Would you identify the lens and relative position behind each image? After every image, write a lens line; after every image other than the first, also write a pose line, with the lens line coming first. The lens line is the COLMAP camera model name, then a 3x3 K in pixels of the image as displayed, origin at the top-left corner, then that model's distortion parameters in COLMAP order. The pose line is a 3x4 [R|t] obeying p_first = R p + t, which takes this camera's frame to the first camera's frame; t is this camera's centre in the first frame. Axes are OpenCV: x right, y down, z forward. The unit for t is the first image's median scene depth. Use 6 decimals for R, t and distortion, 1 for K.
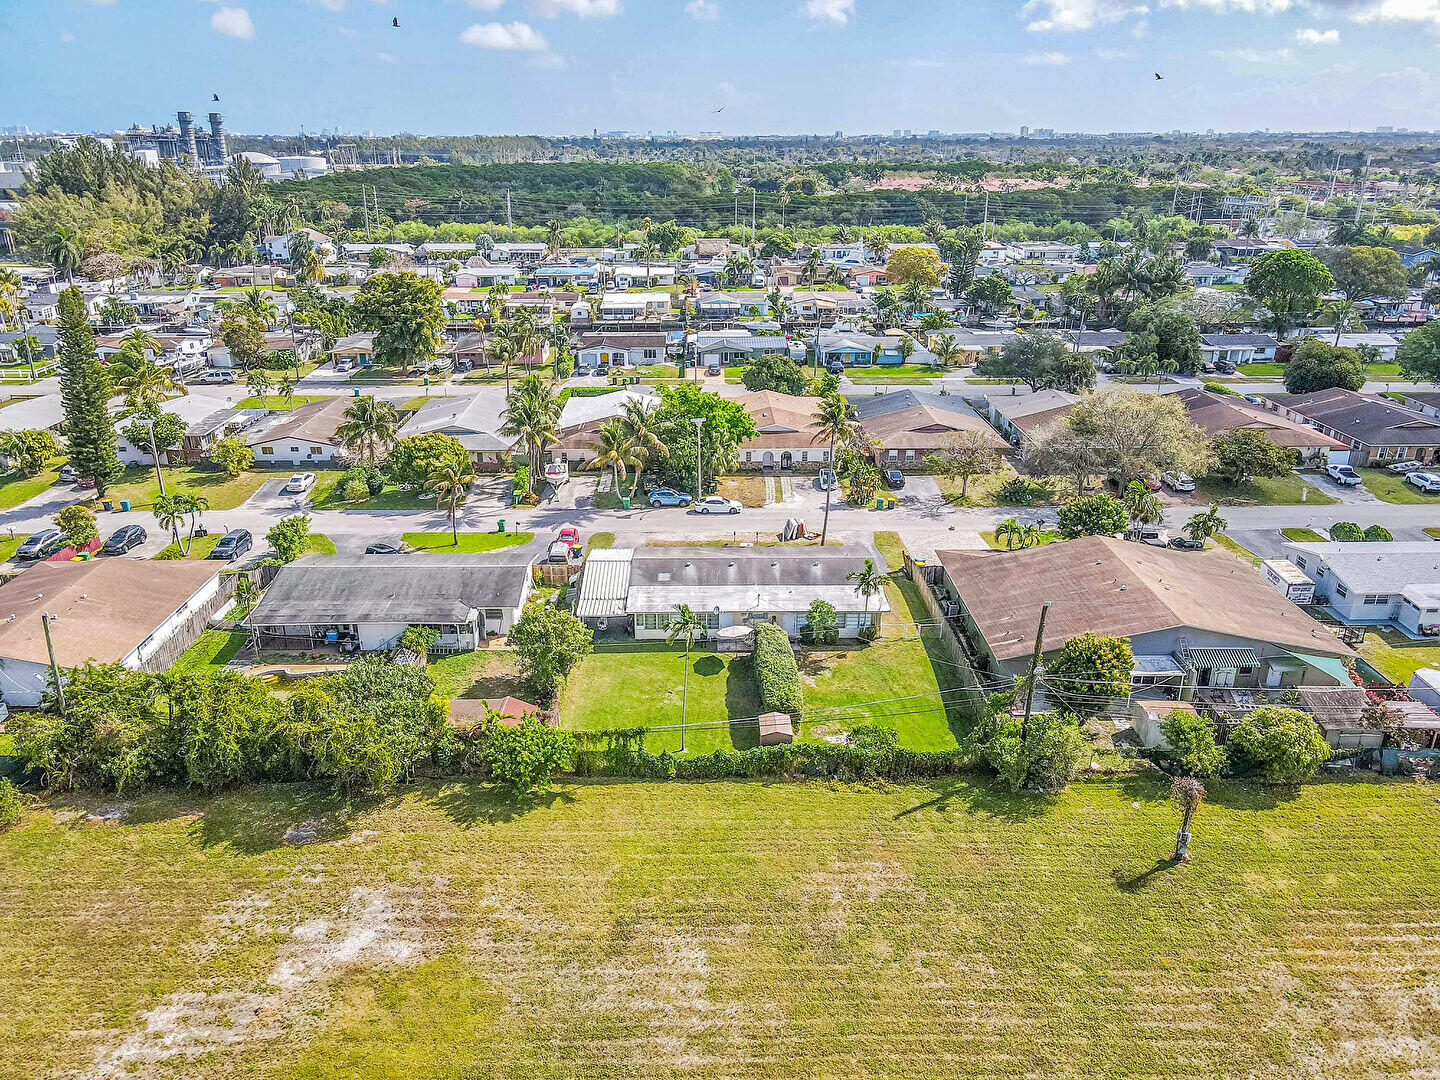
lens RADIAL K [[1148.9, 0, 720.0], [0, 1148.9, 540.0], [0, 0, 1]] dist [-0.002671, 0.070087]
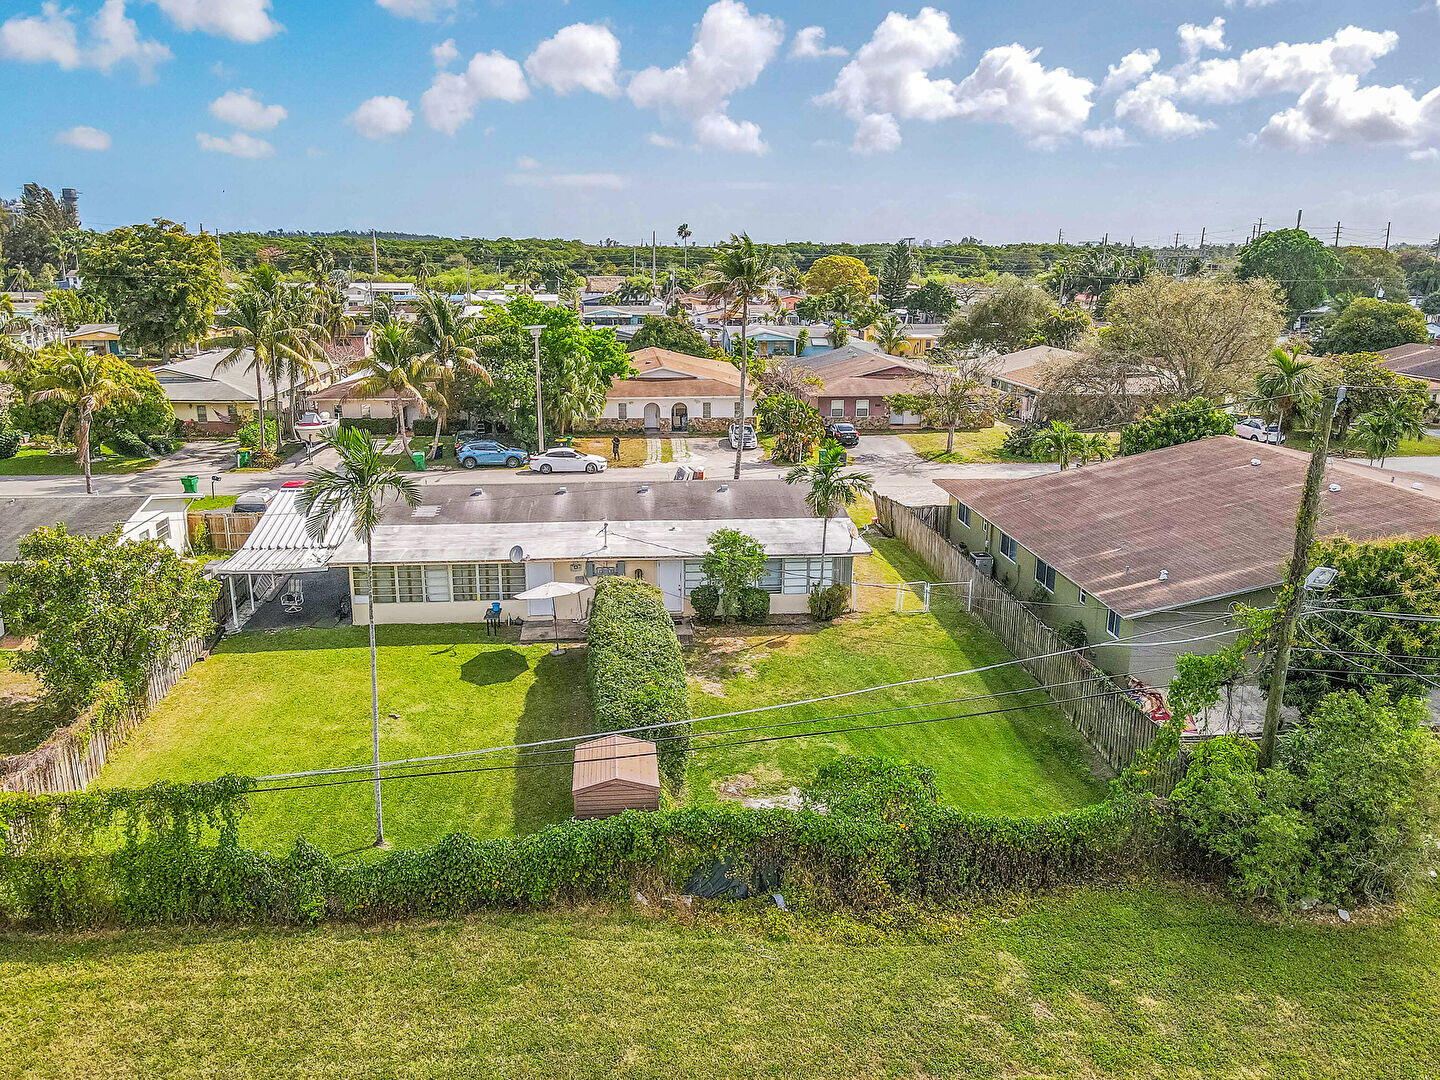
lens RADIAL K [[1148.9, 0, 720.0], [0, 1148.9, 540.0], [0, 0, 1]] dist [-0.002671, 0.070087]
pose [[0.997234, -0.017882, 0.072143, 0.046281], [0.025275, 0.994371, -0.102895, 0.103819], [-0.069897, 0.104433, 0.992073, 0.500815]]
